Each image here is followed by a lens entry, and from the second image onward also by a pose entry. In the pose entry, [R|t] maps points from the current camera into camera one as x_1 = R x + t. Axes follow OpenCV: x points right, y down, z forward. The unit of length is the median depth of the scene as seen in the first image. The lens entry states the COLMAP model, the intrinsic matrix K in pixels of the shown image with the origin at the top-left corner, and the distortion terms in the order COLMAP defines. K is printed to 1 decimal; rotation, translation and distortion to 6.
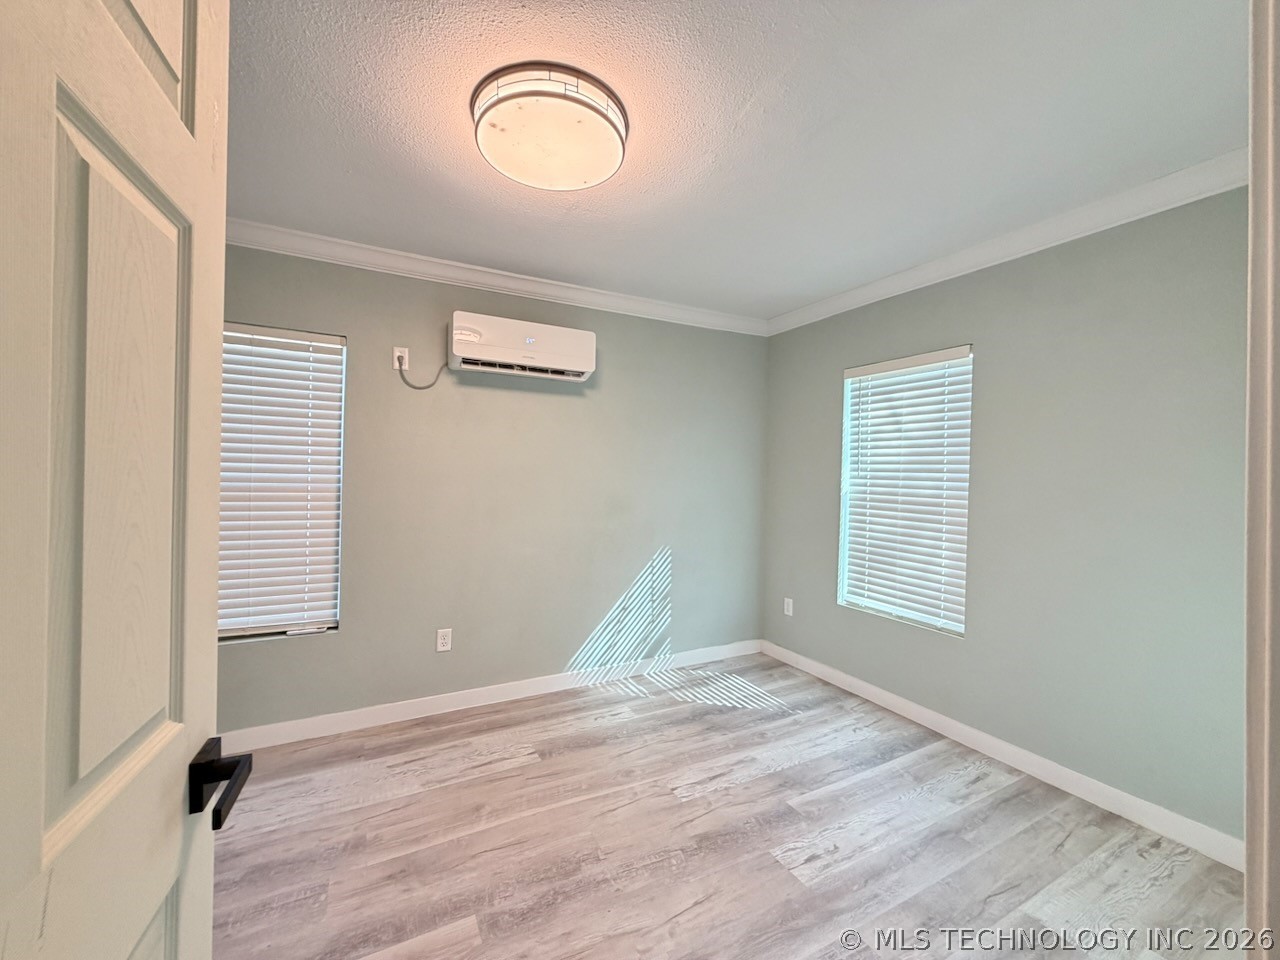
lens RADIAL K [[508.1, 0, 637.8], [0, 508.1, 478.2], [0, 0, 1]] dist [-0.000650, 0.000413]
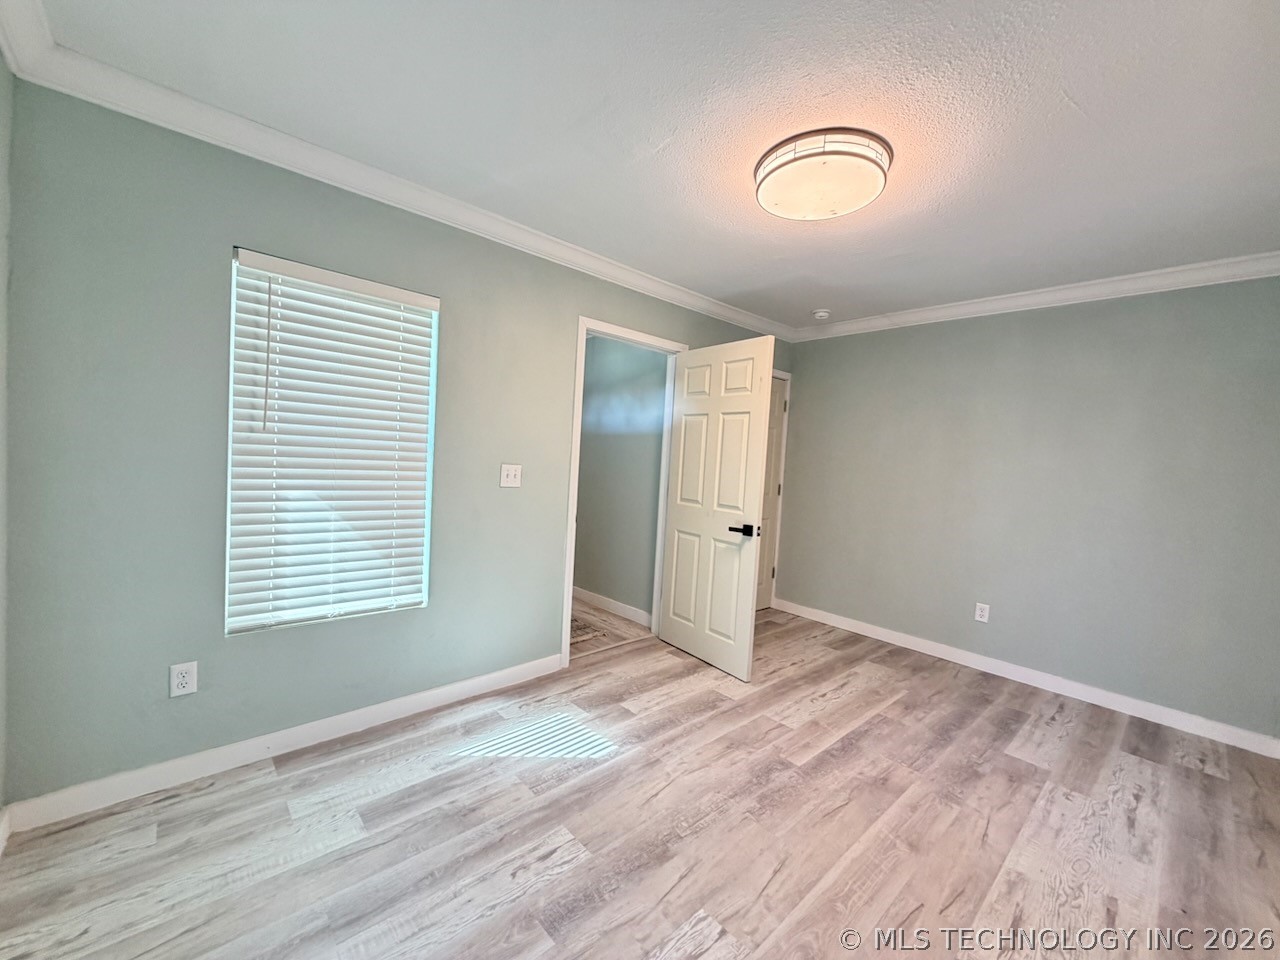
lens RADIAL K [[508.1, 0, 637.3], [0, 508.1, 481.2], [0, 0, 1]] dist [-0.000650, 0.000413]
pose [[-0.969029, -0.057042, -0.240267, 0.365111], [-0.068685, 0.996822, 0.040363, 0.011362], [0.237201, 0.055616, -0.969867, 1.559576]]
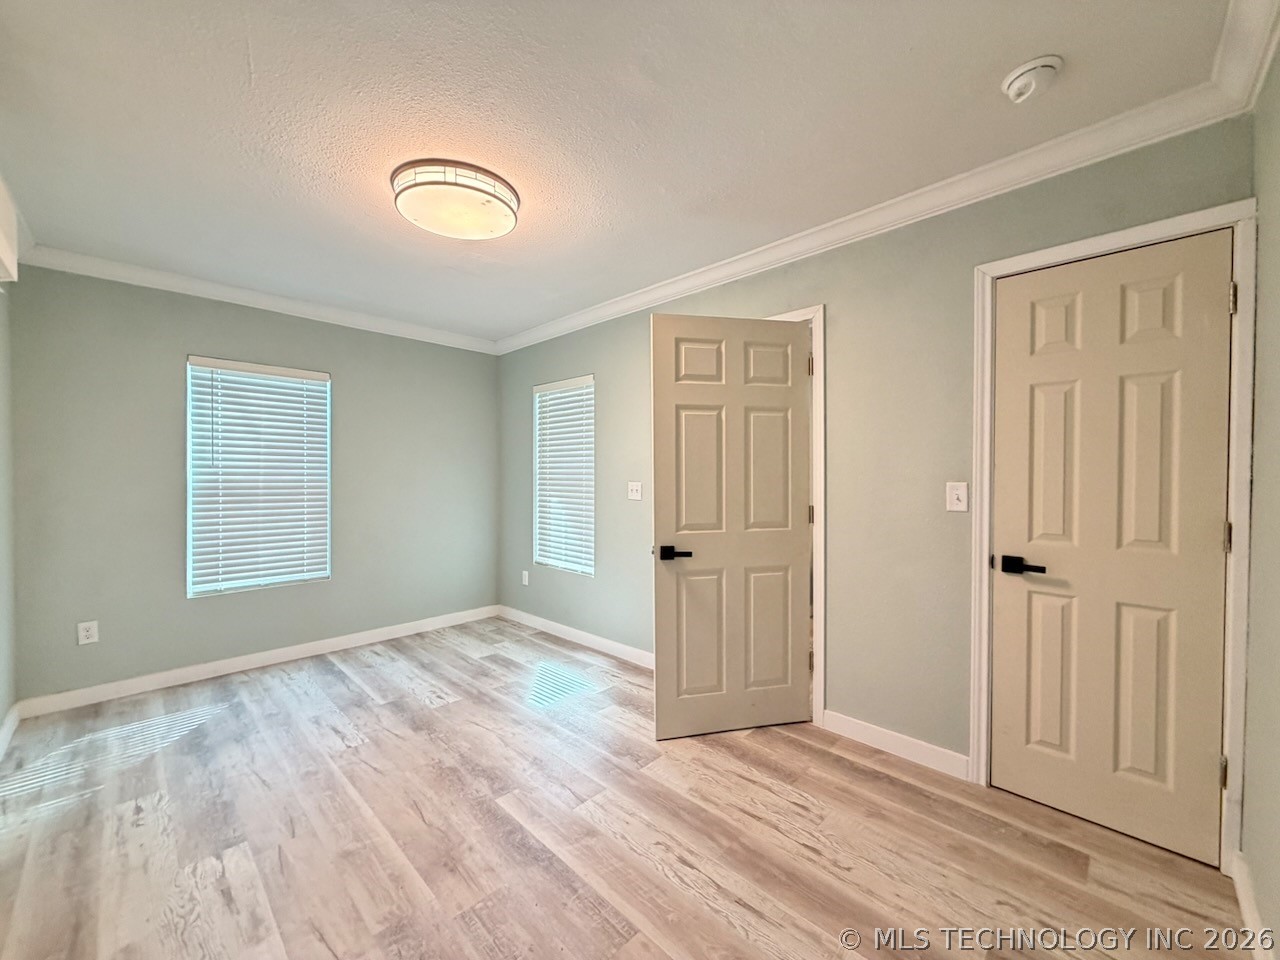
lens RADIAL K [[508.1, 0, 633.8], [0, 508.1, 478.9], [0, 0, 1]] dist [-0.000650, 0.000413]
pose [[-0.290831, -0.028708, 0.956344, -1.152459], [-0.002553, 0.999569, 0.029229, -0.012369], [-0.956771, 0.006060, -0.290779, 0.713086]]
